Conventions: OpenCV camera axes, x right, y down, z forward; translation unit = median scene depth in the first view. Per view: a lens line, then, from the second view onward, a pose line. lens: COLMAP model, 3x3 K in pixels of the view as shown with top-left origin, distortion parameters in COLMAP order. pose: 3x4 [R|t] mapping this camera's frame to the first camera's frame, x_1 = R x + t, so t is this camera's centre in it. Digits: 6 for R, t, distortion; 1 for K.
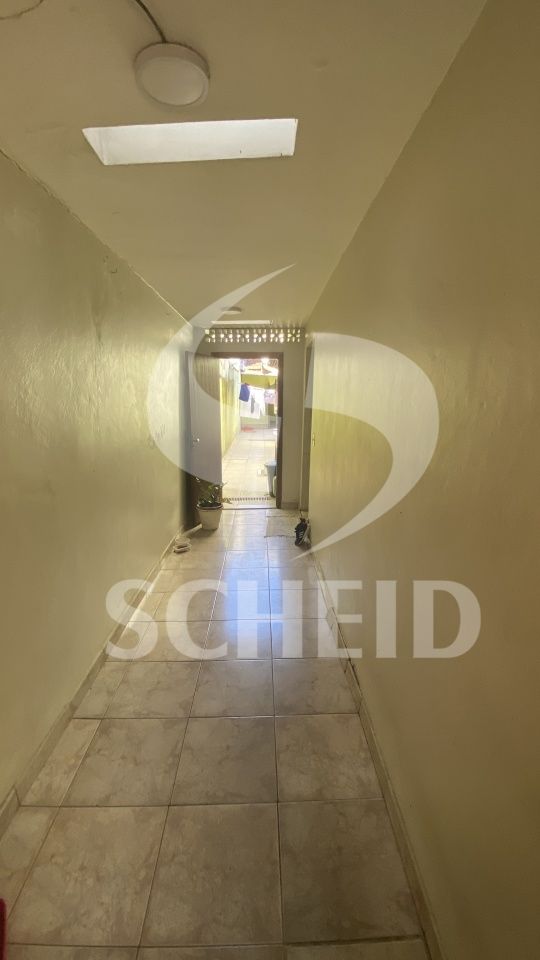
lens RADIAL K [[398.4, 0, 267.8], [0, 398.4, 480.4], [0, 0, 1]] dist [0.001689, 0.000040]
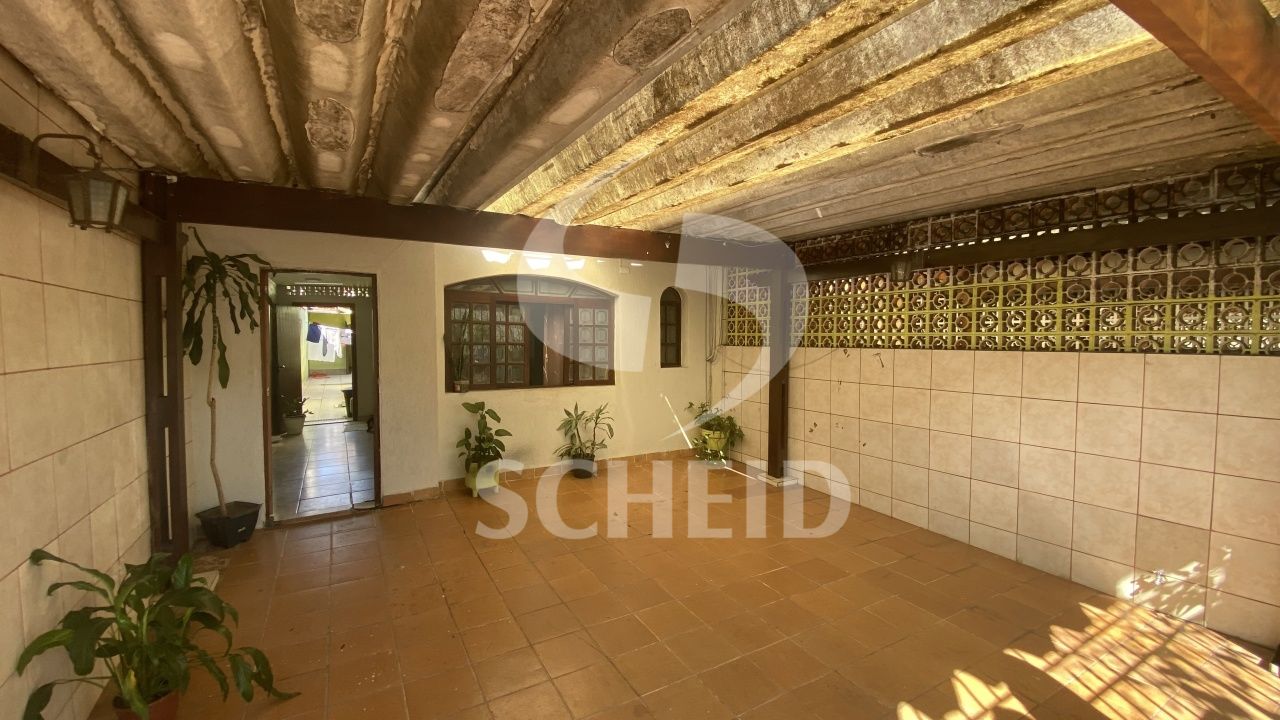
lens RADIAL K [[531.2, 0, 643.4], [0, 531.2, 357.7], [0, 0, 1]] dist [0.001689, 0.000040]
pose [[0.873164, -0.021635, 0.486946, 0.004021], [0.102605, 0.984788, -0.140233, 0.072182], [-0.476504, 0.172409, 0.862101, -0.343449]]
